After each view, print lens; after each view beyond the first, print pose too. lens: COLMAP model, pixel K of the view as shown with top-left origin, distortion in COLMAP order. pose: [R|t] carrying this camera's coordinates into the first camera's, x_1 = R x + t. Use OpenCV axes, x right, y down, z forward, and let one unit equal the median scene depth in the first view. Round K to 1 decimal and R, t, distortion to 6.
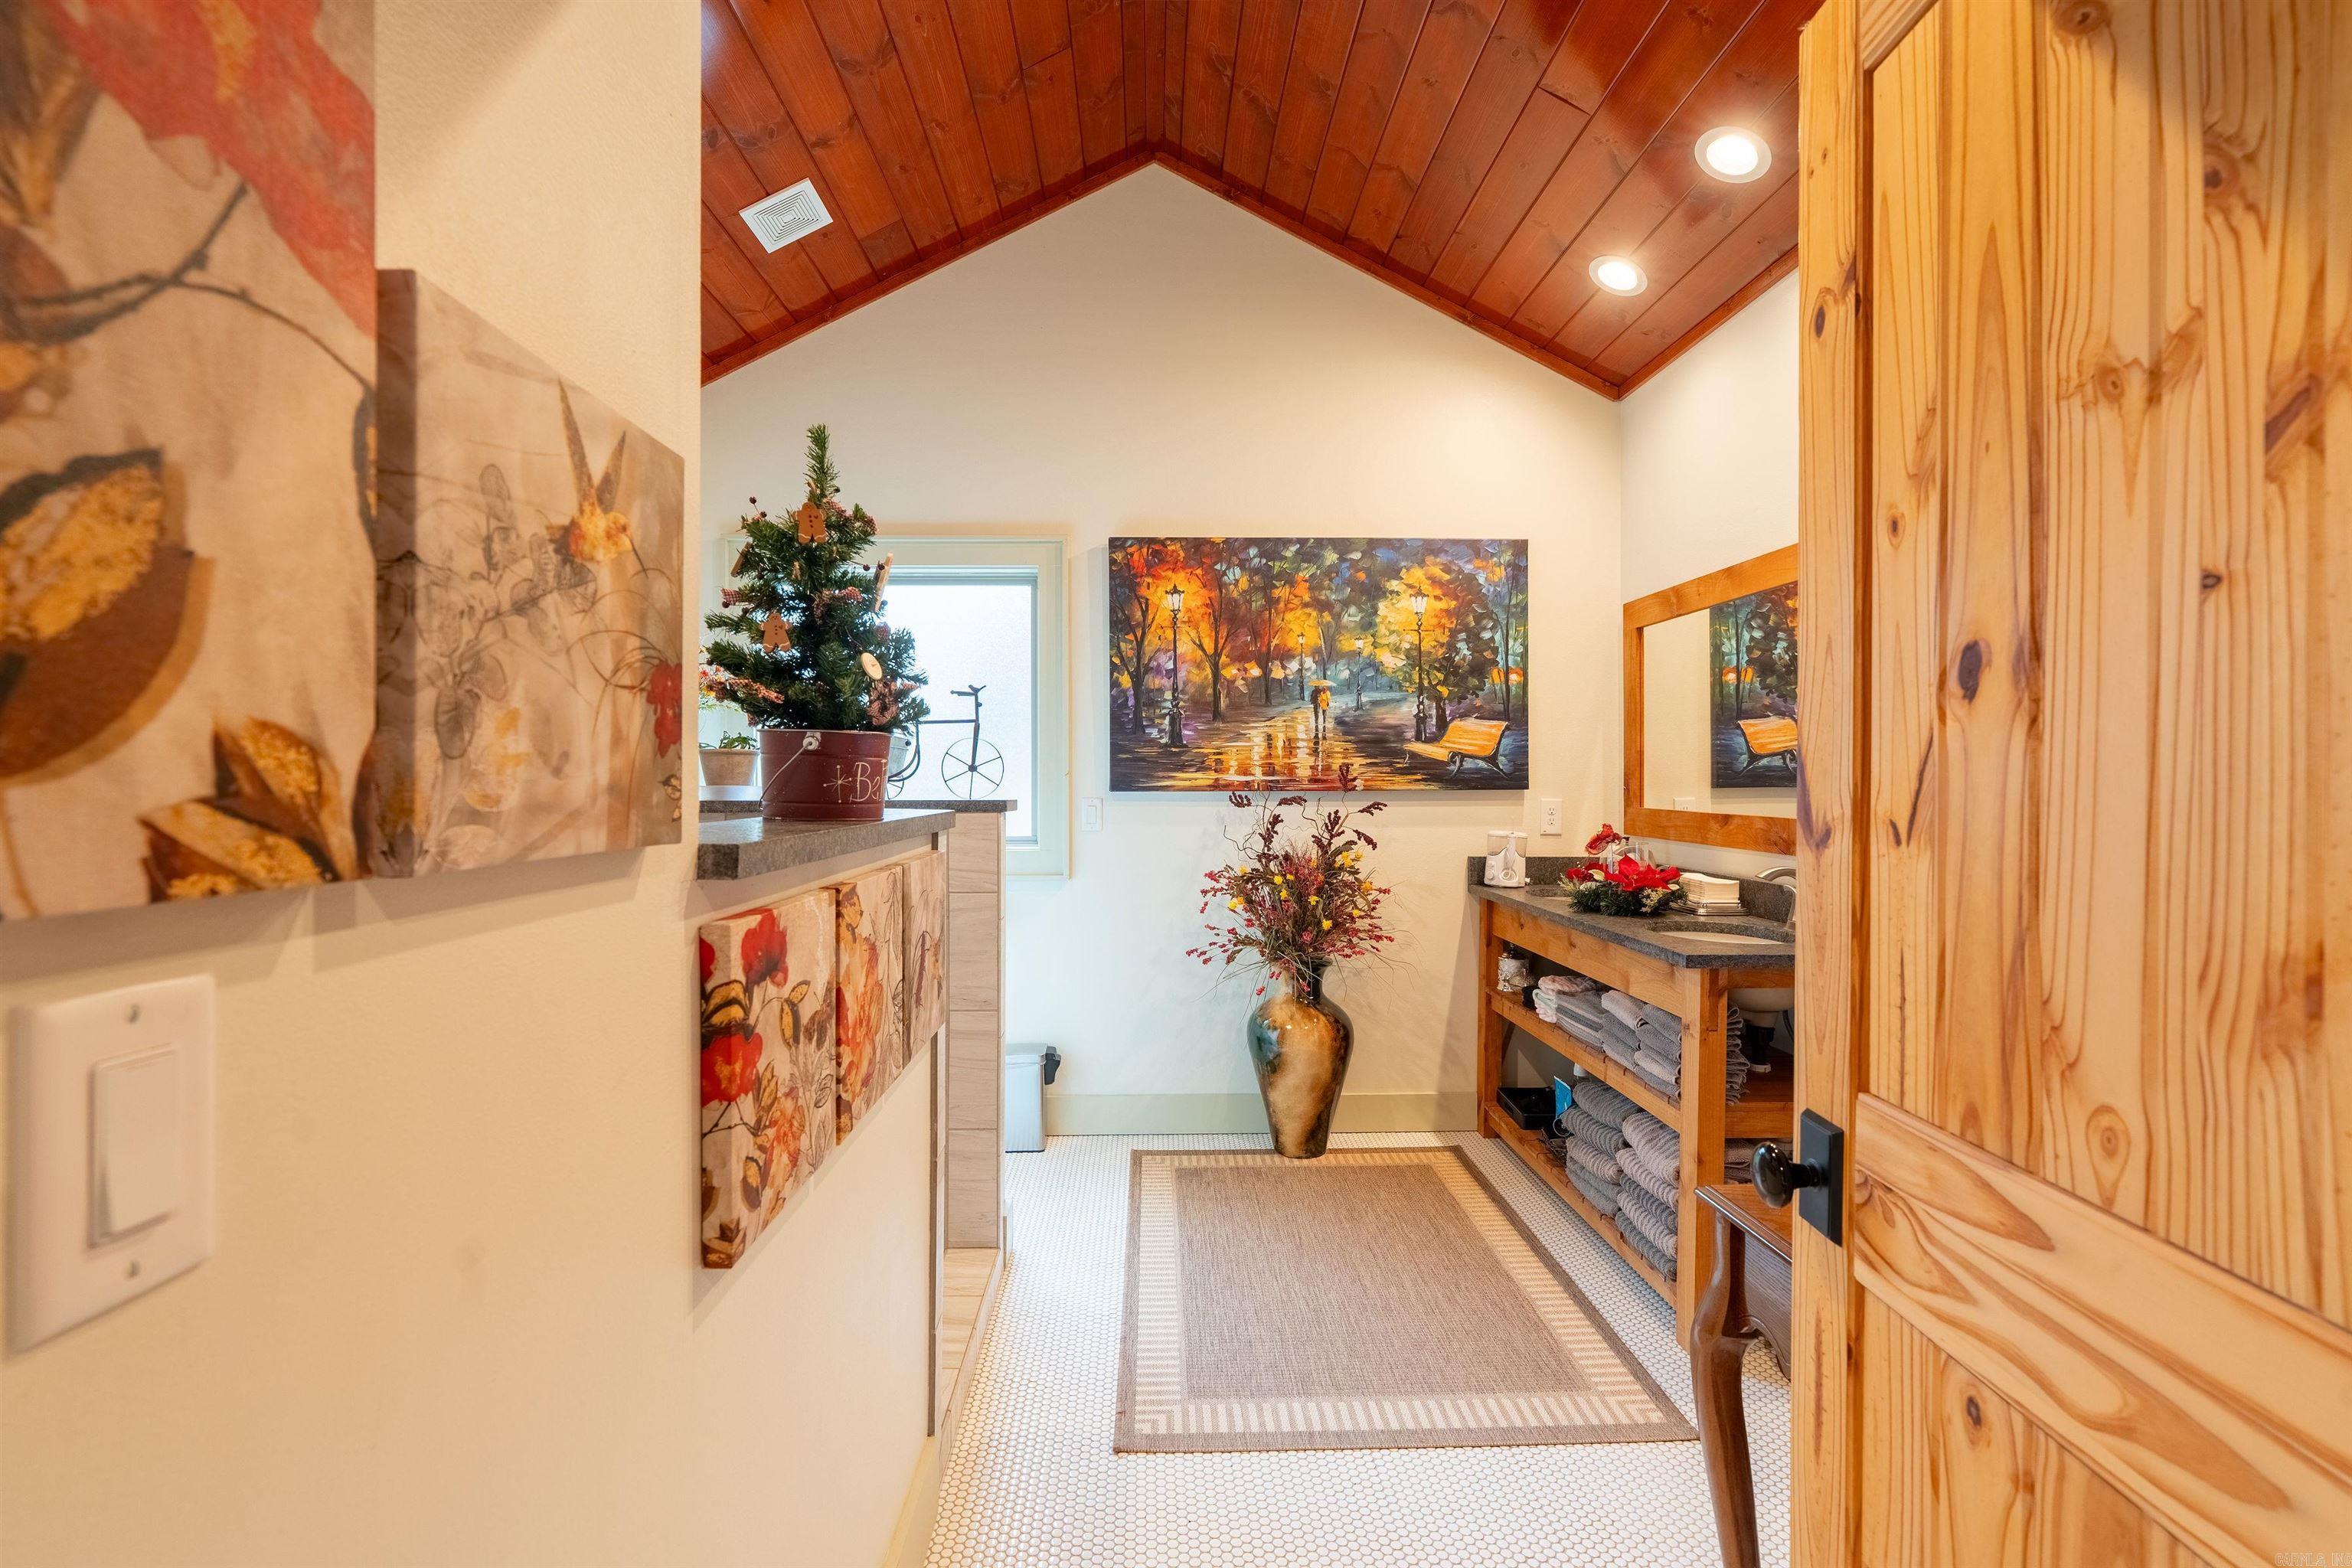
lens RADIAL K [[1049.0, 0, 1178.4], [0, 1049.0, 781.8], [0, 0, 1]] dist [-0.000843, -0.000815]
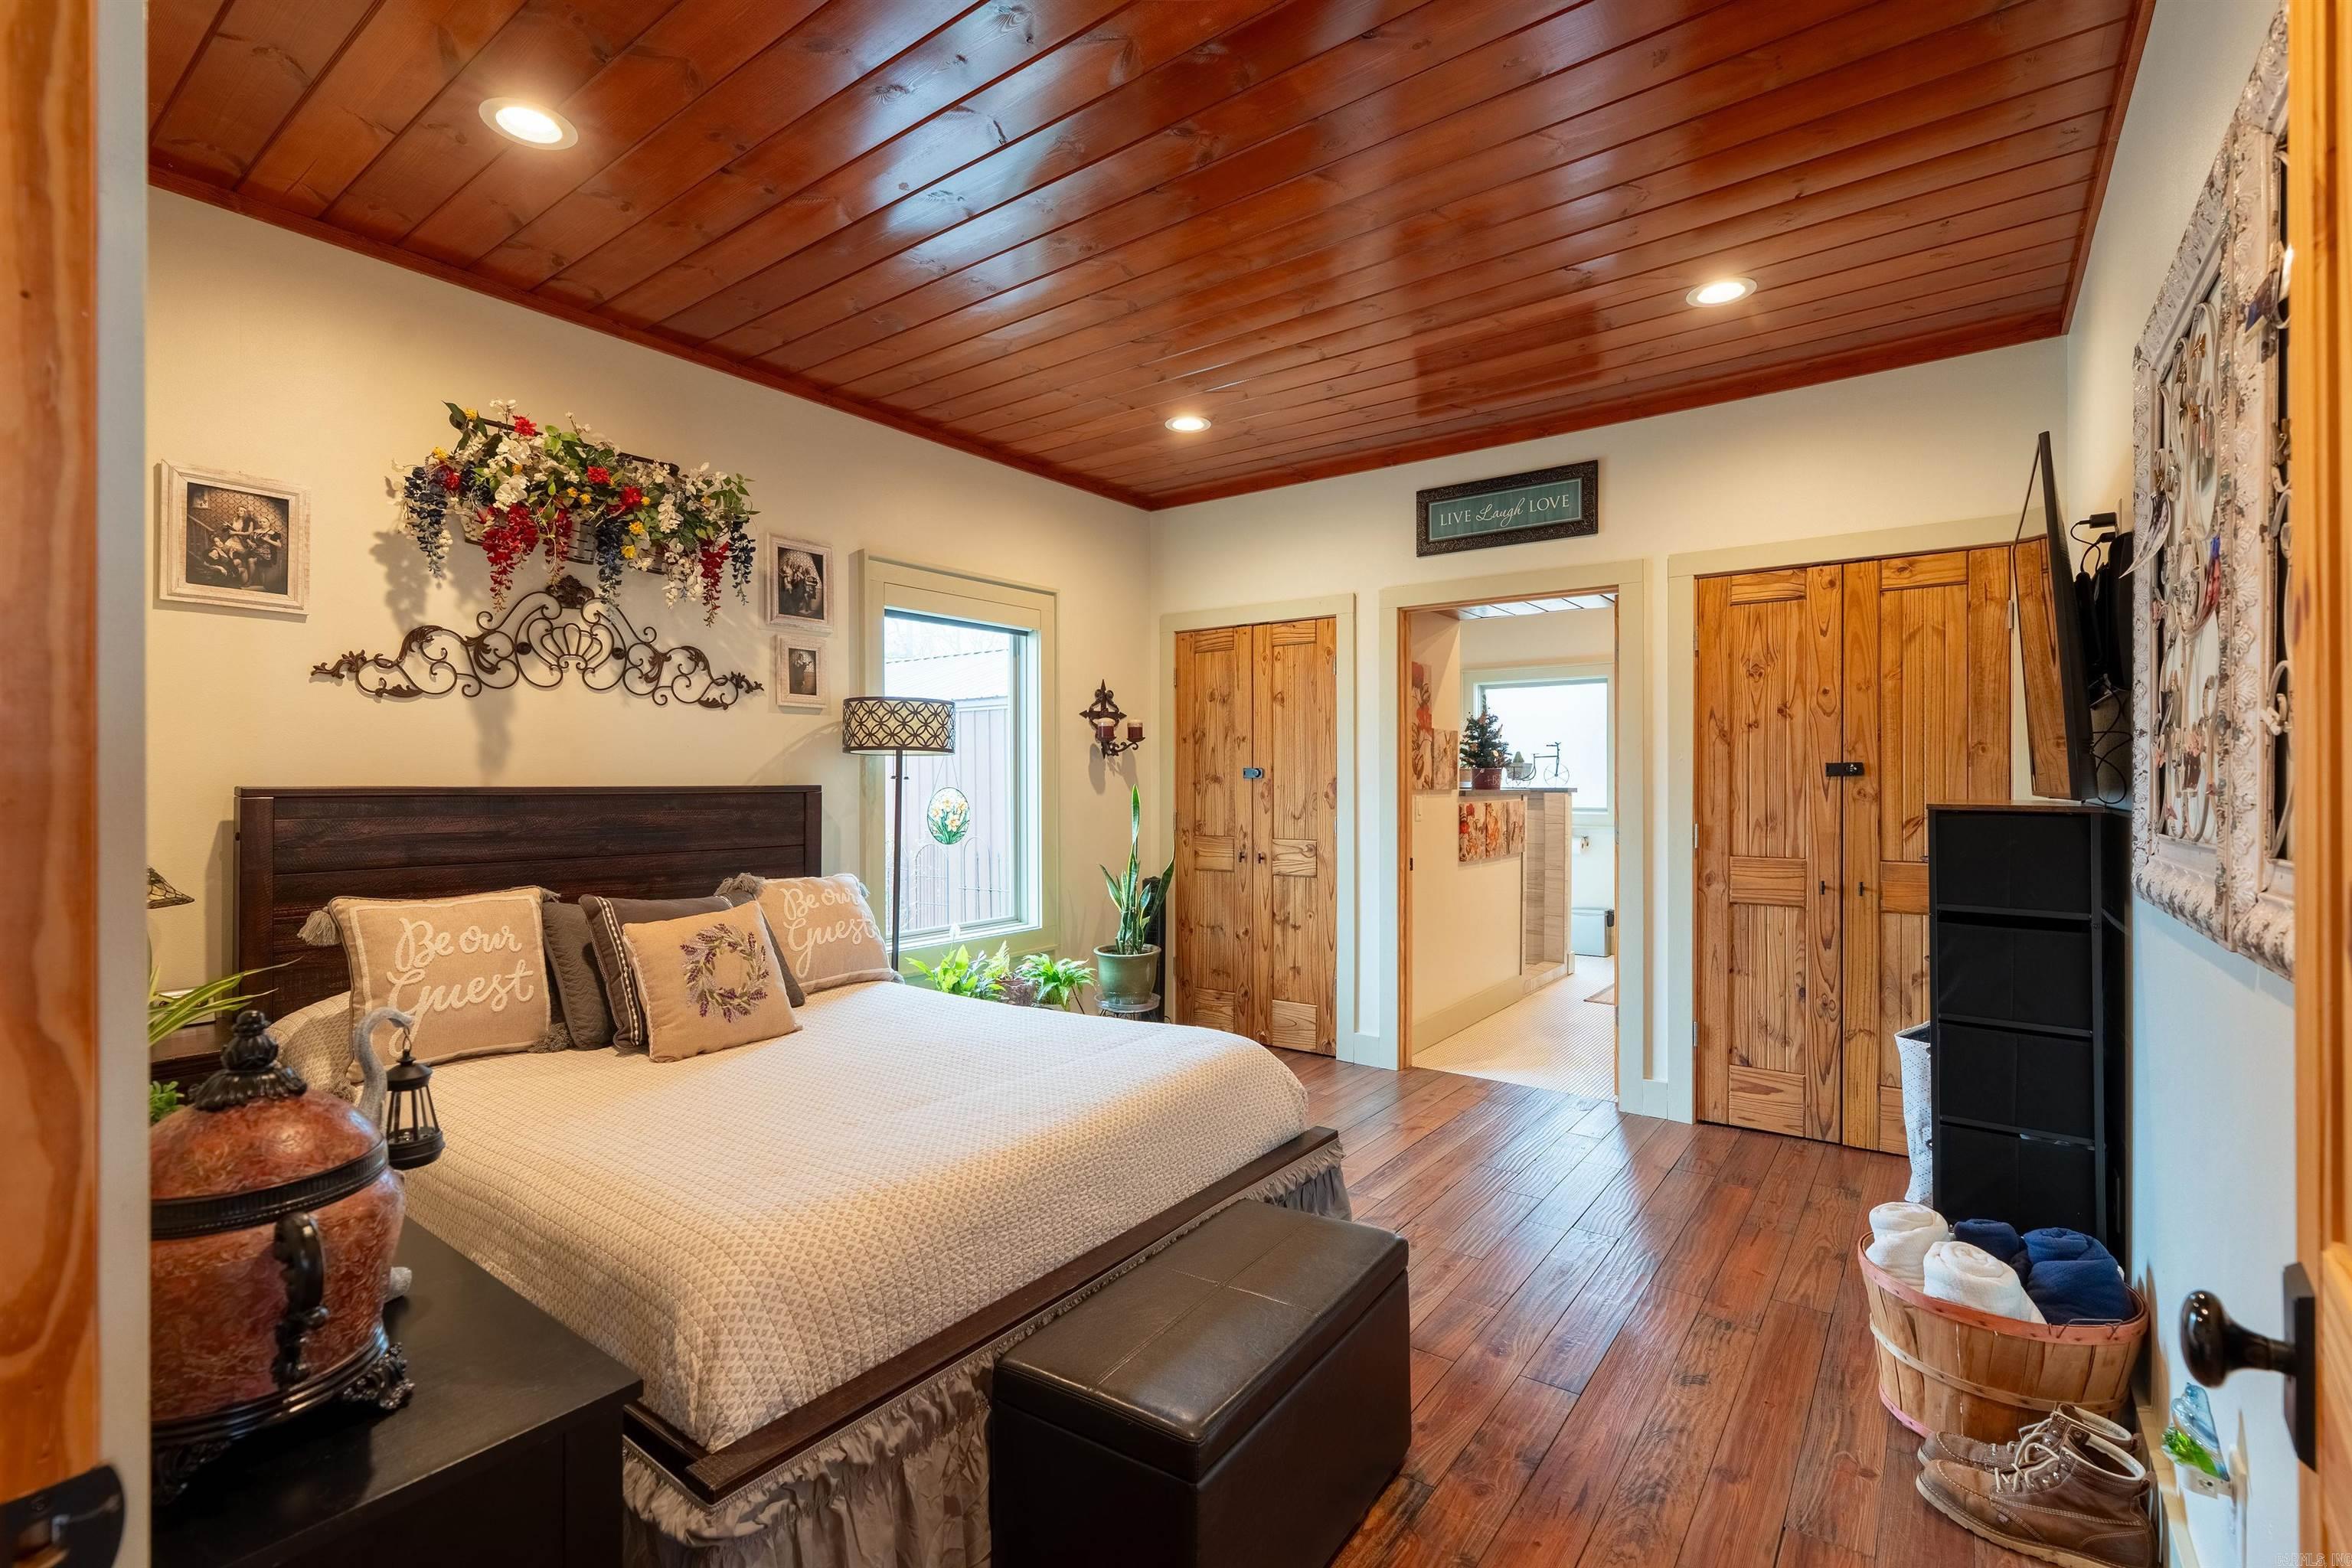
lens RADIAL K [[1049.0, 0, 1177.0], [0, 1049.0, 781.3], [0, 0, 1]] dist [-0.000843, -0.000815]
pose [[0.785591, 0.002127, -0.618743, 1.297491], [-0.002682, 0.999996, 0.000032, 0.008276], [0.618741, 0.001634, 0.785594, -3.080956]]
